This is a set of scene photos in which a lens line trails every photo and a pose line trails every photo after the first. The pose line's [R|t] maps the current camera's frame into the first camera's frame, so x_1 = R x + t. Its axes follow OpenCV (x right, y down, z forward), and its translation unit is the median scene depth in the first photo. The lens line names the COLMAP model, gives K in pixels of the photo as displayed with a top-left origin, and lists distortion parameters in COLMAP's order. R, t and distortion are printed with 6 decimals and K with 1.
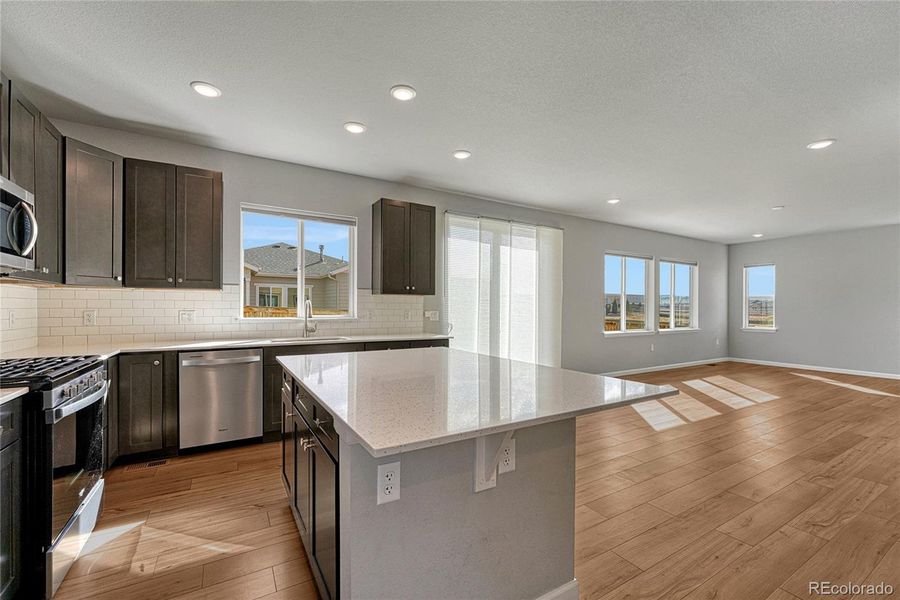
lens RADIAL K [[376.1, 0, 448.1], [0, 376.1, 302.5], [0, 0, 1]] dist [-0.001317, -0.000238]
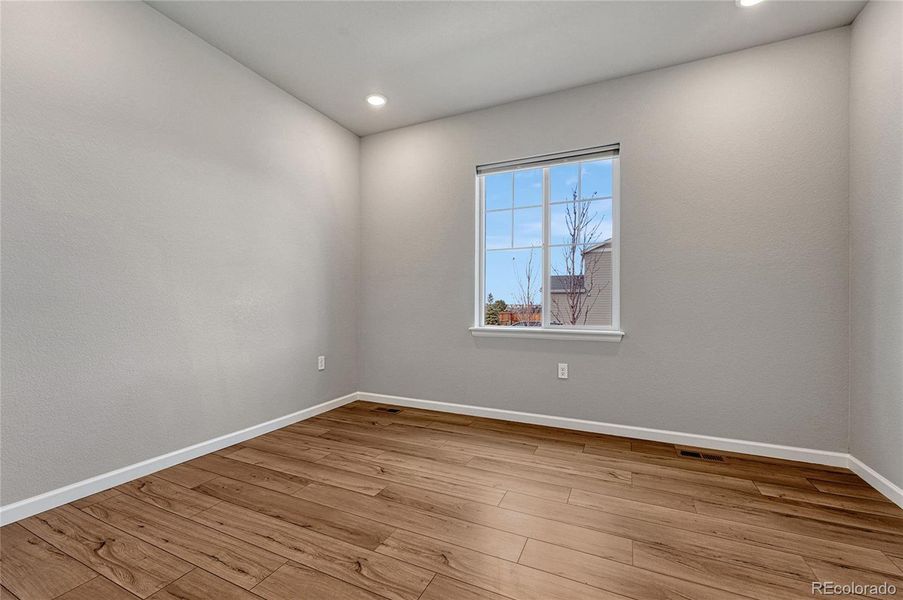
lens RADIAL K [[357.1, 0, 472.8], [0, 357.1, 302.0], [0, 0, 1]] dist [-0.000165, -0.000044]
pose [[0.590935, -0.004152, -0.806709, 1.113287], [0.006638, 0.999978, -0.000284, 0.060361], [0.806692, -0.005187, 0.590949, 0.956918]]
